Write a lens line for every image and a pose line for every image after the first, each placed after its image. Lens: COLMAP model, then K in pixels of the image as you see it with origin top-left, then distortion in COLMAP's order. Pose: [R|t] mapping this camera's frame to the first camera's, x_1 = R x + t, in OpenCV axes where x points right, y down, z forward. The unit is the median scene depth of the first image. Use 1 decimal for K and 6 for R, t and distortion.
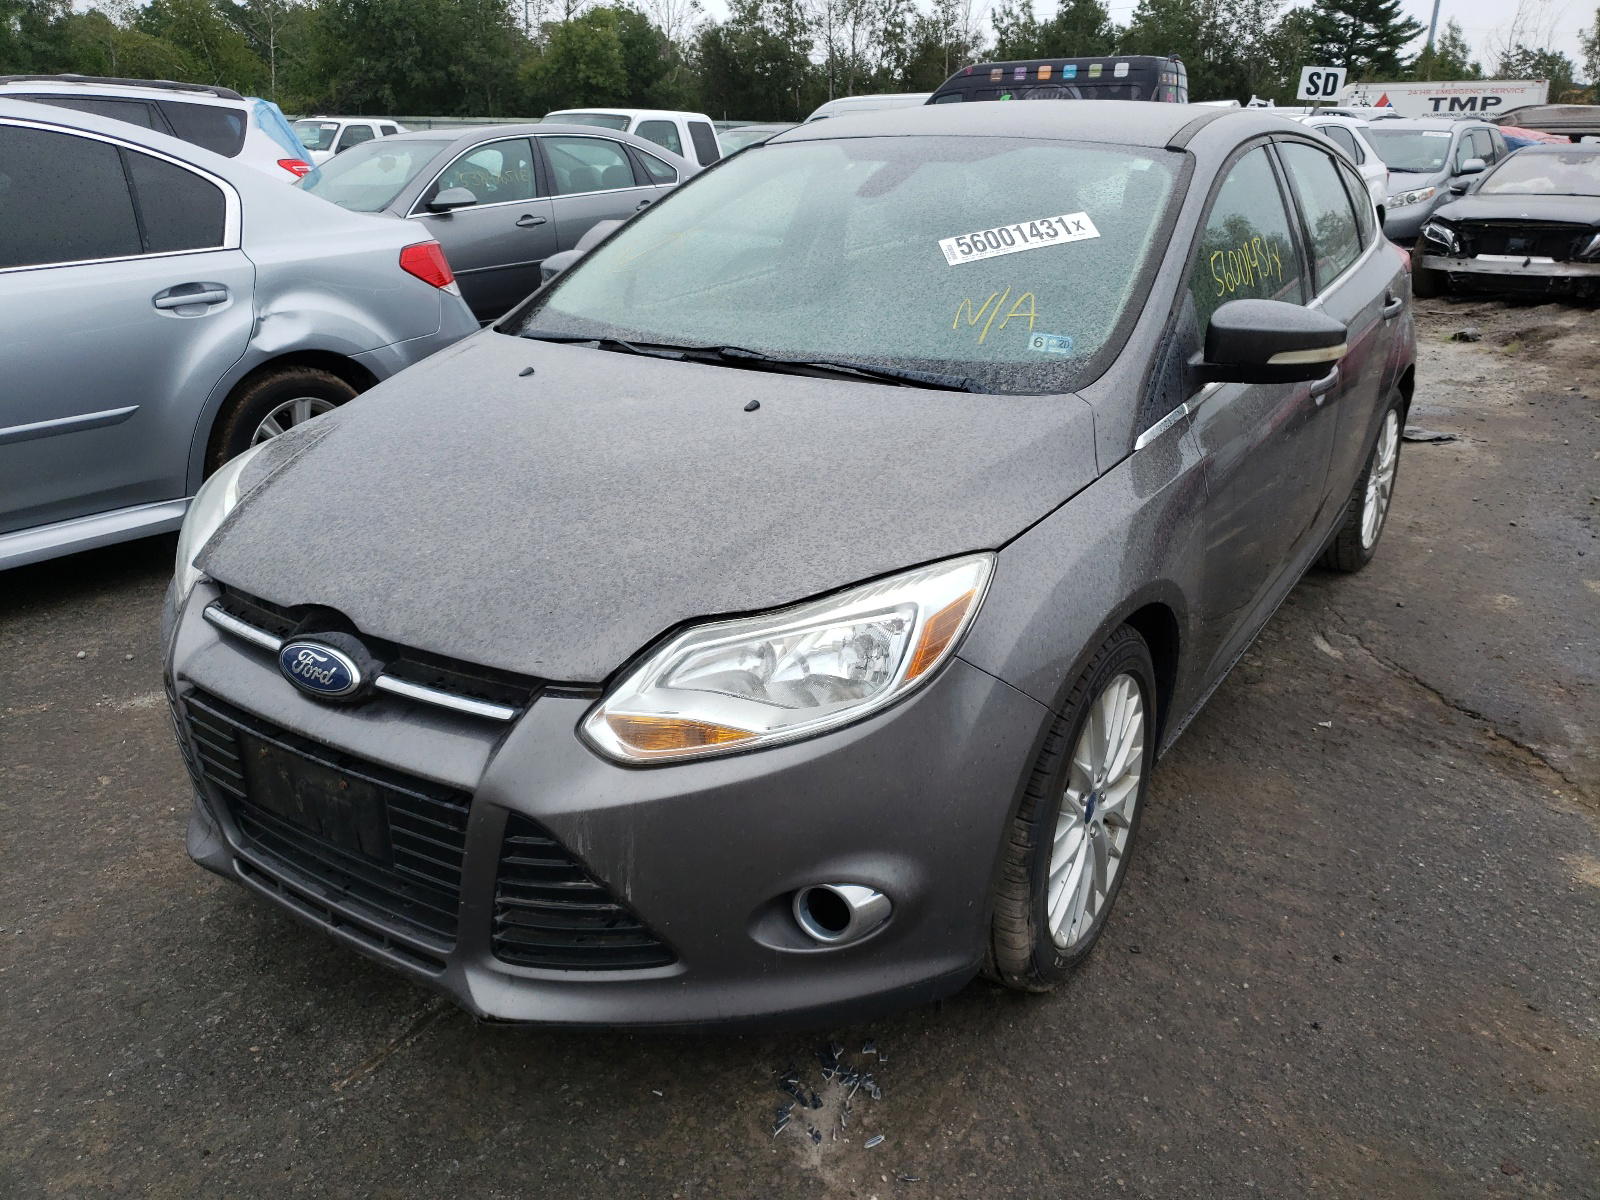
lens RADIAL K [[1225.4, 0, 800.0], [0, 1225.4, 600.0], [0, 0, 1]] dist [0.017403, -0.001286]
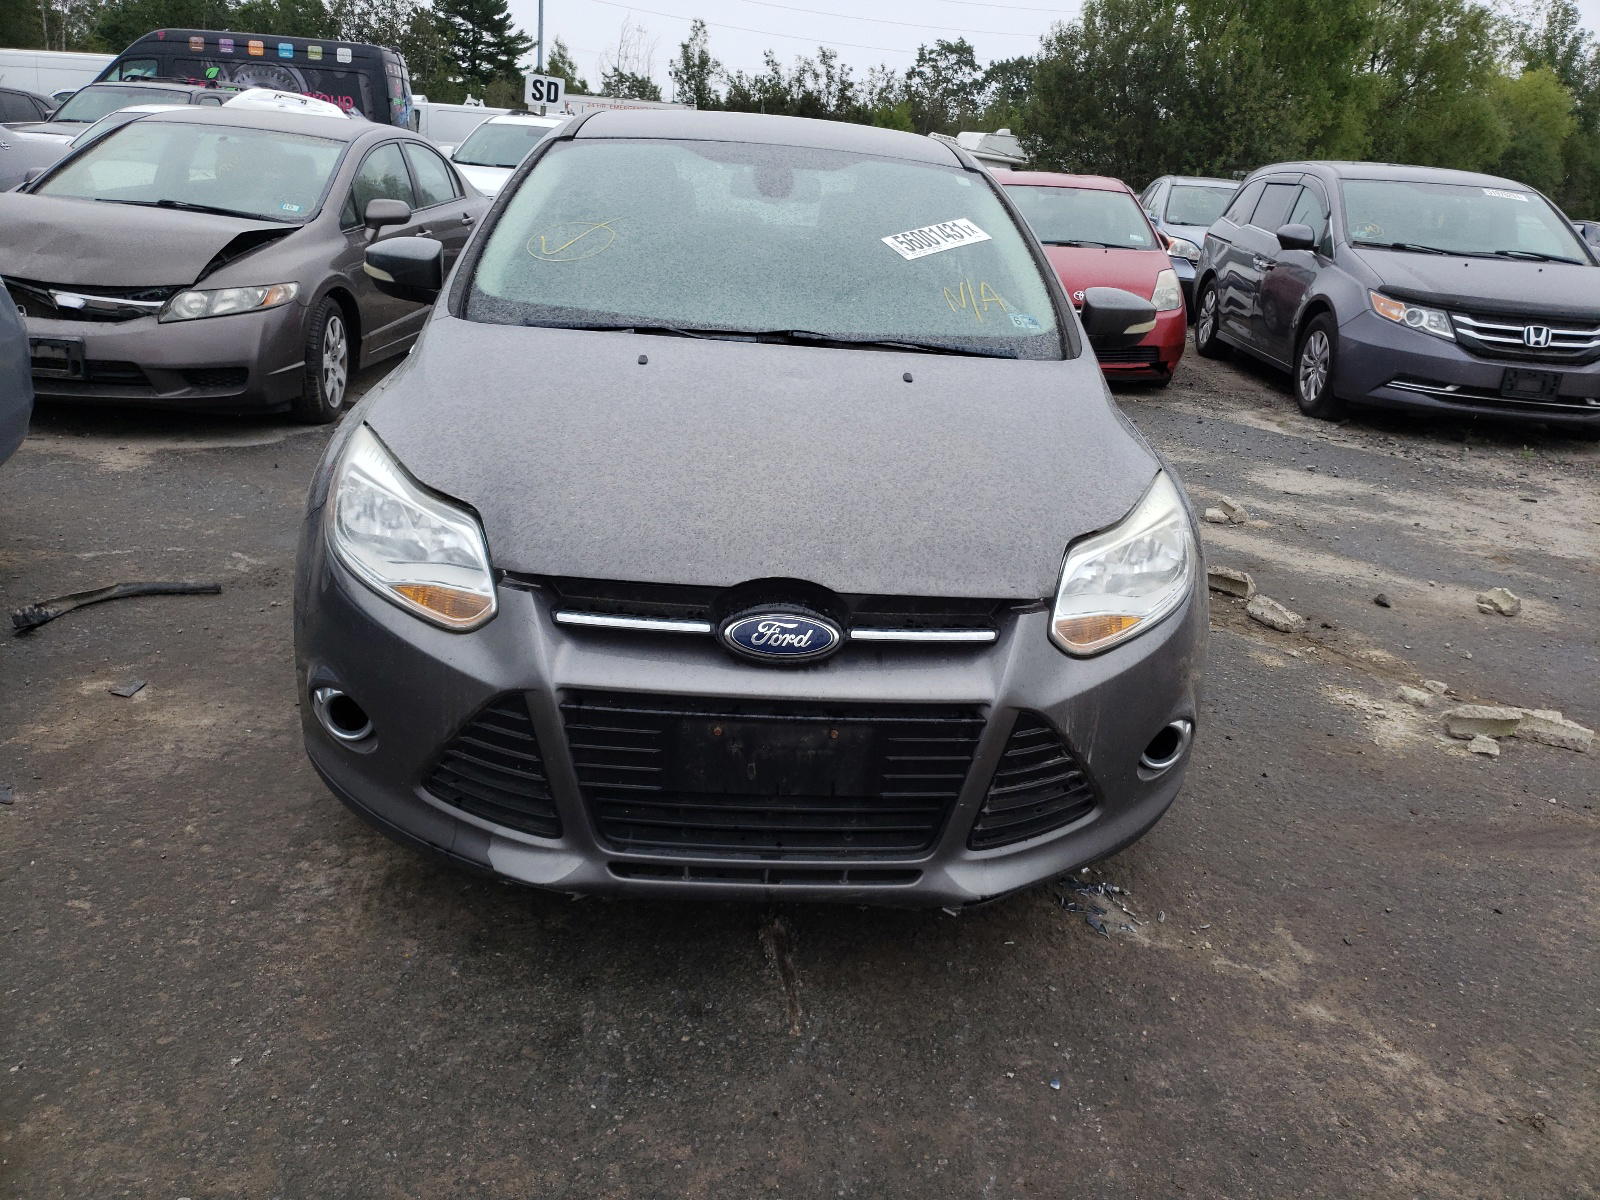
lens RADIAL K [[1225.4, 0, 800.0], [0, 1225.4, 600.0], [0, 0, 1]] dist [0.017403, -0.001286]
pose [[0.793205, -0.152115, 0.589649, -0.105698], [0.148114, 0.987413, 0.055482, -0.003323], [-0.590667, 0.043326, 0.805751, 0.014873]]
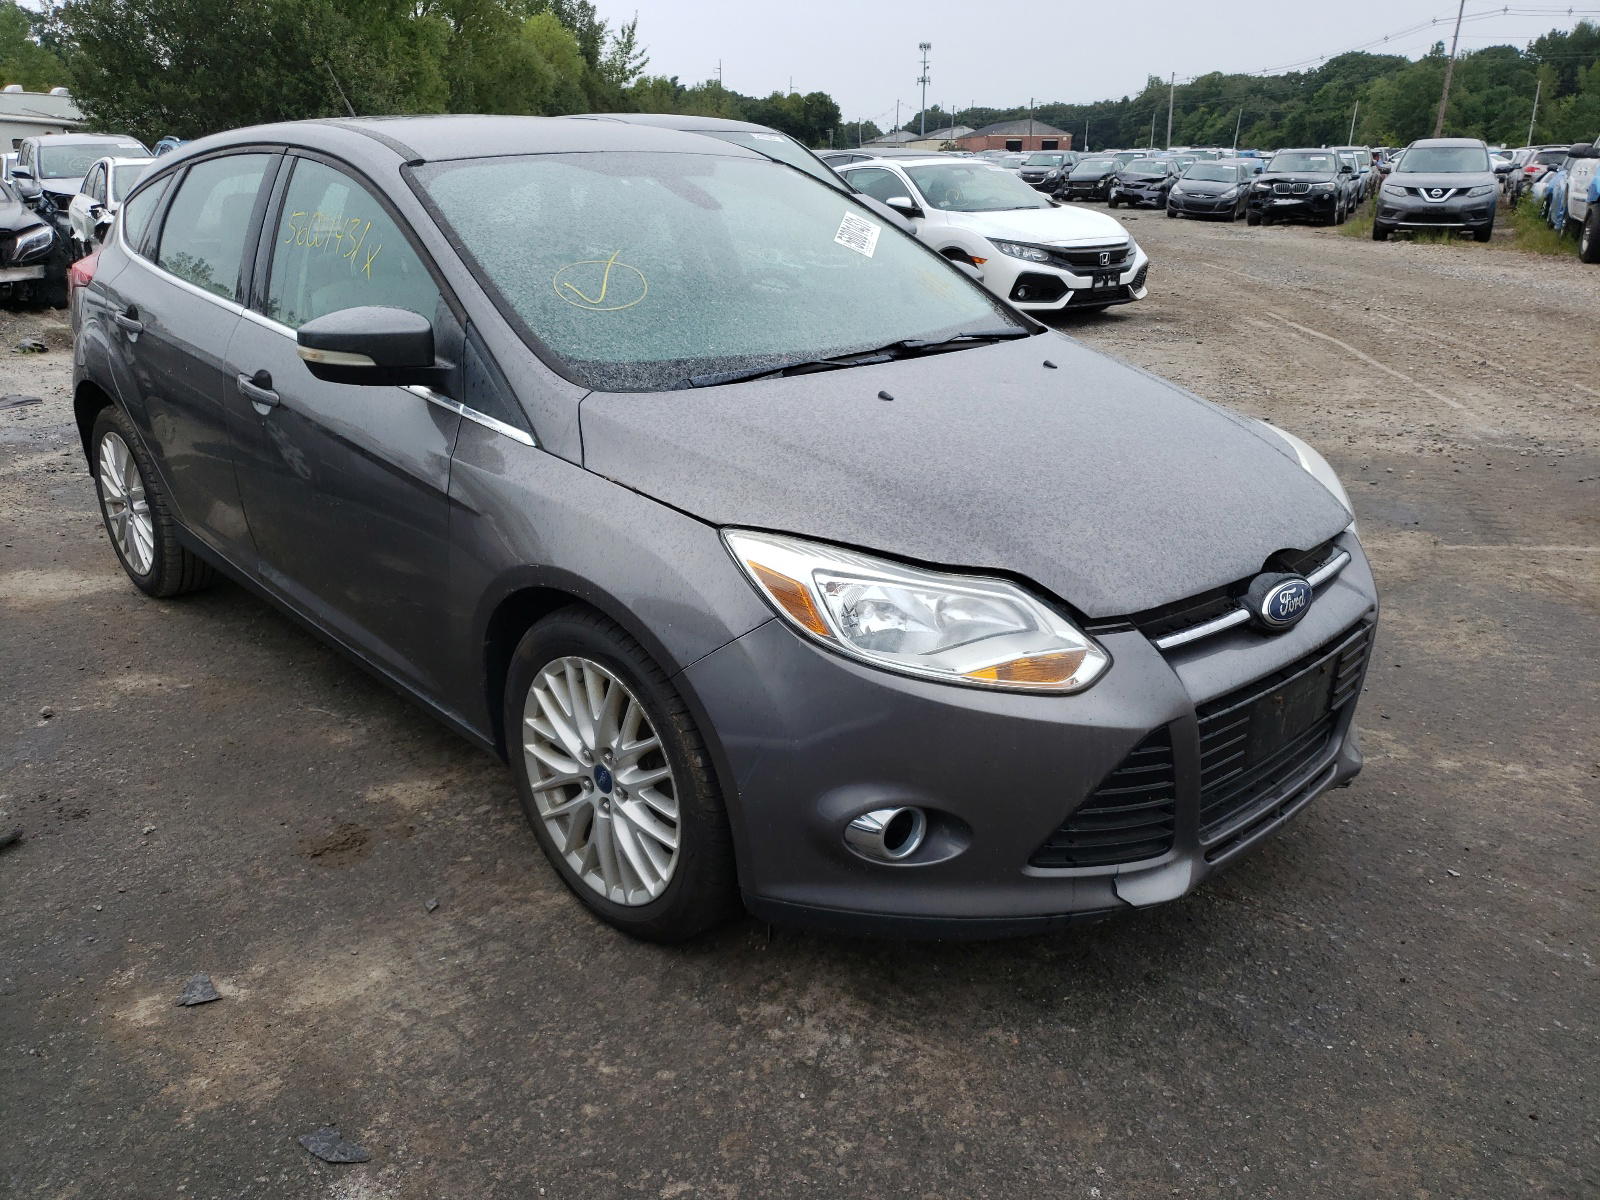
lens RADIAL K [[1255.1, 0, 800.0], [0, 1255.1, 600.0], [0, 0, 1]] dist [-0.004030, 0.003585]
pose [[0.219970, -0.331708, 0.917378, -0.172631], [0.337924, 0.908096, 0.247324, -0.043698], [-0.915107, 0.255600, 0.311846, 0.111638]]
